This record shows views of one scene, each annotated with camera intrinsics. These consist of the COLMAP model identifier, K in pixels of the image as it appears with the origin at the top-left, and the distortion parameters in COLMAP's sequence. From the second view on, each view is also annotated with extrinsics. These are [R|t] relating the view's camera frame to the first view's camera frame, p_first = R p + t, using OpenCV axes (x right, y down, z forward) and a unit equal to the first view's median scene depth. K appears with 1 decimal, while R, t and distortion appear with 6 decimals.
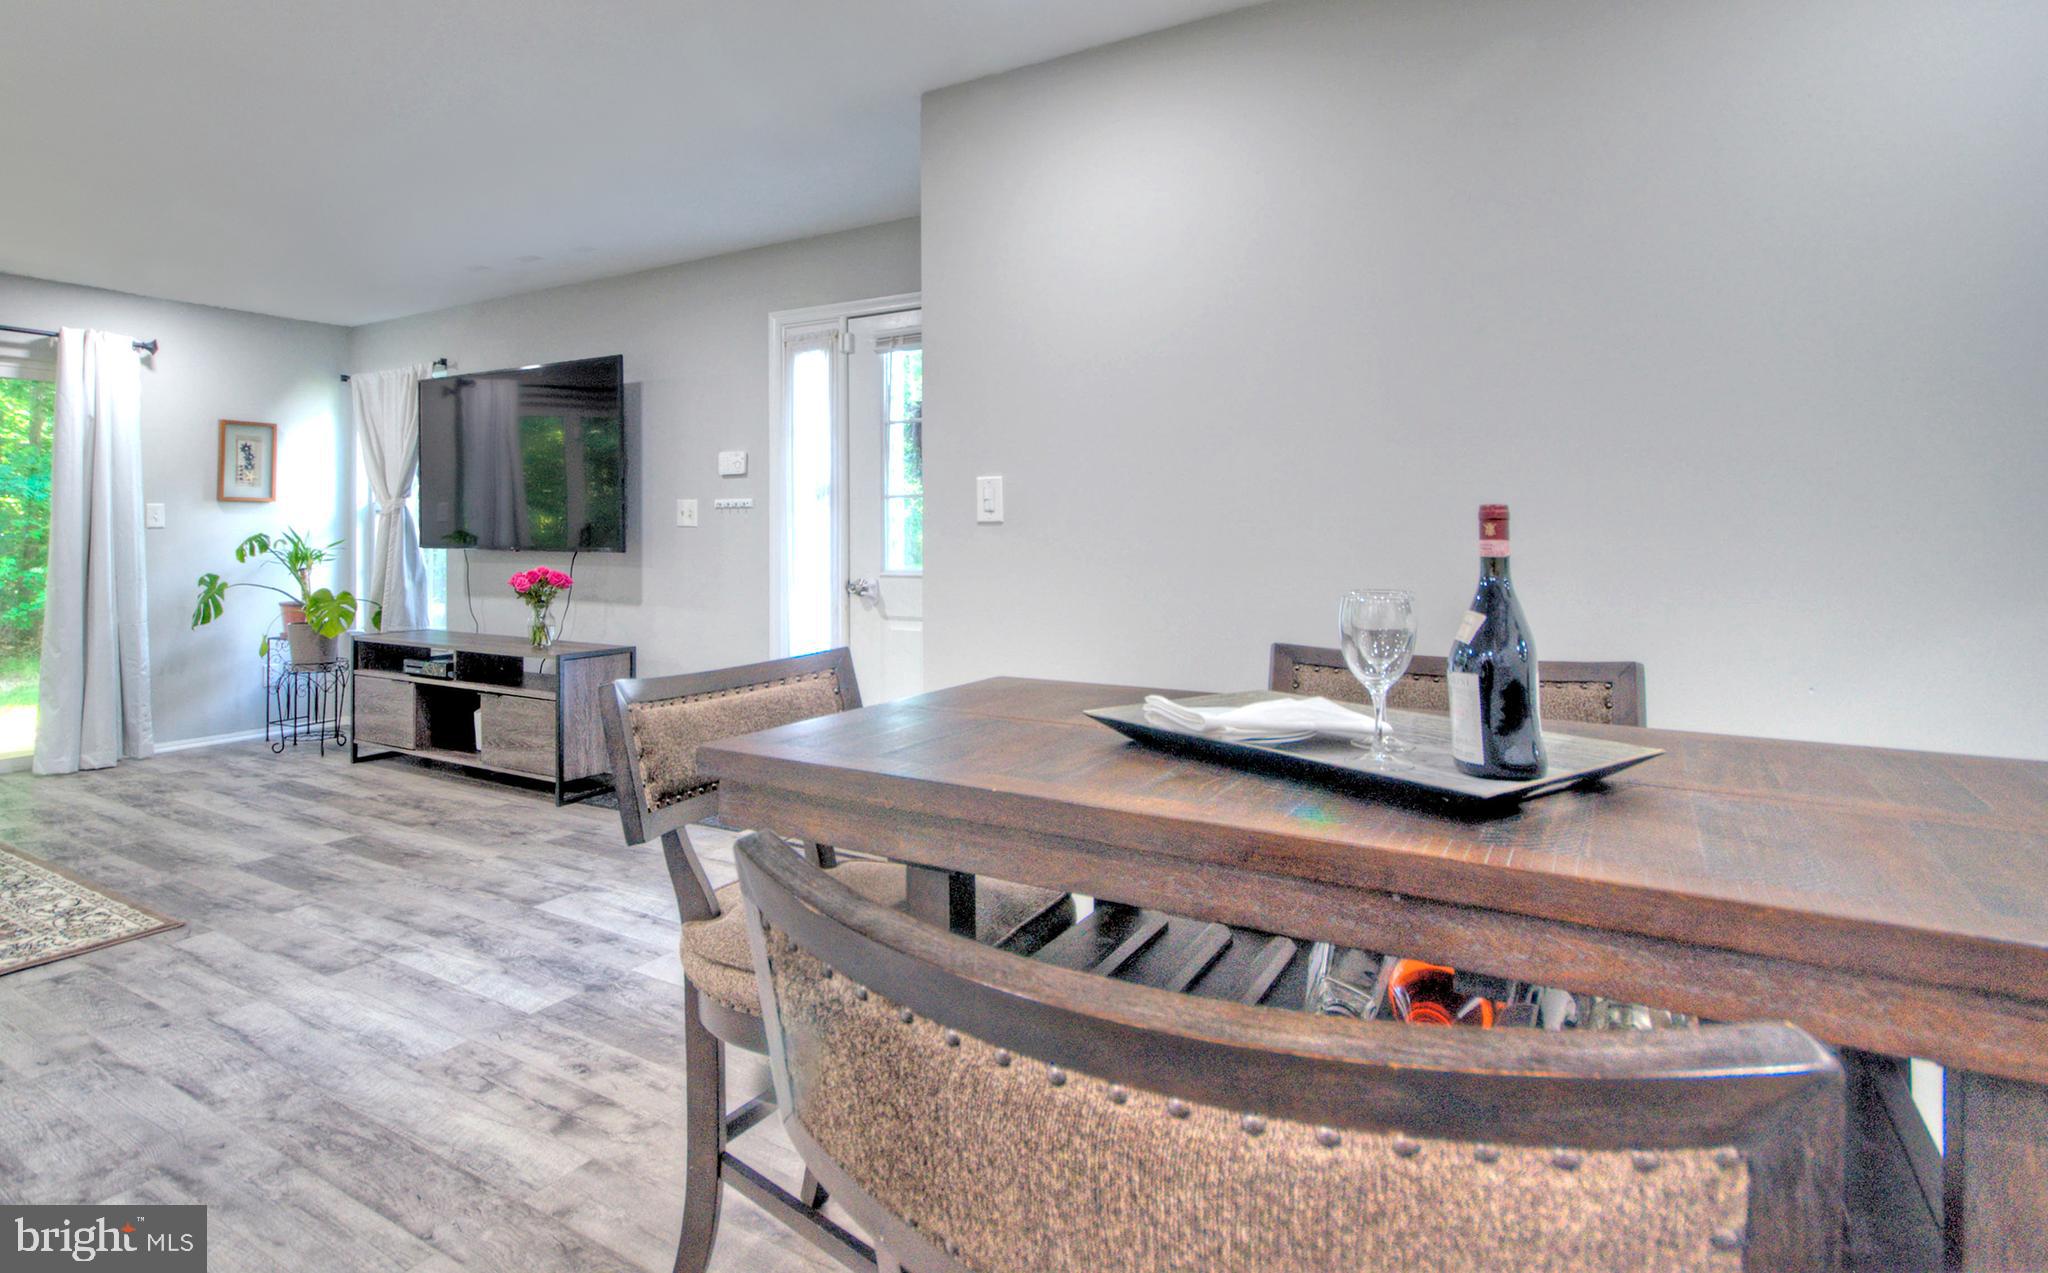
lens RADIAL K [[1094.3, 0, 912.8], [0, 1094.3, 511.2], [0, 0, 1]] dist [0.005688, 0.002492]
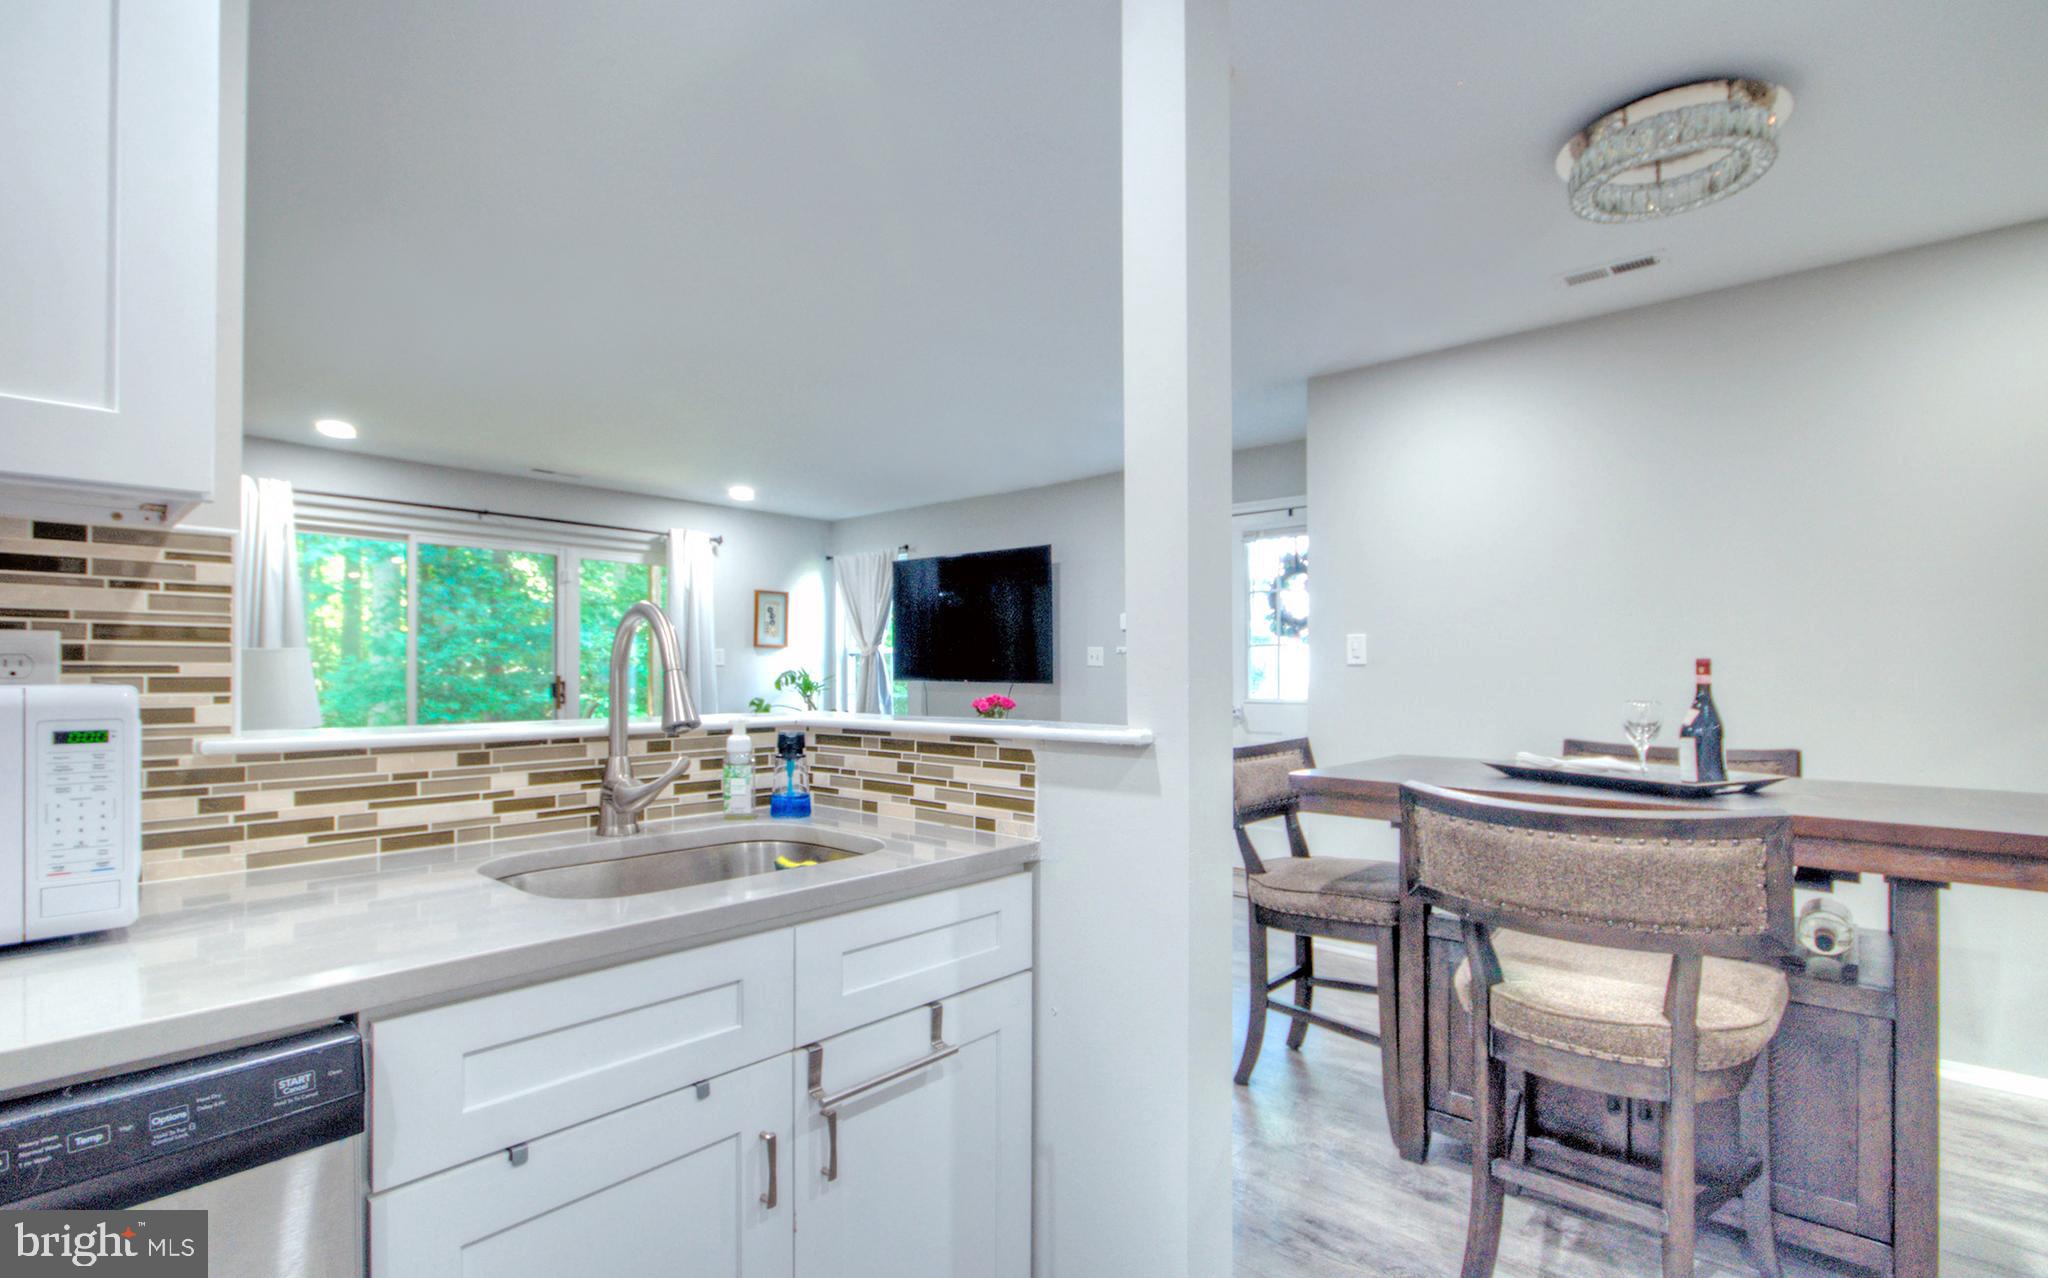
lens RADIAL K [[986.6, 0, 1033.3], [0, 986.6, 640.8], [0, 0, 1]] dist [-0.008866, 0.001138]
pose [[0.991837, 0.001801, -0.127503, -0.124710], [-0.003438, 0.999914, -0.012625, -0.002625], [0.127469, 0.012960, 0.991758, -0.256927]]
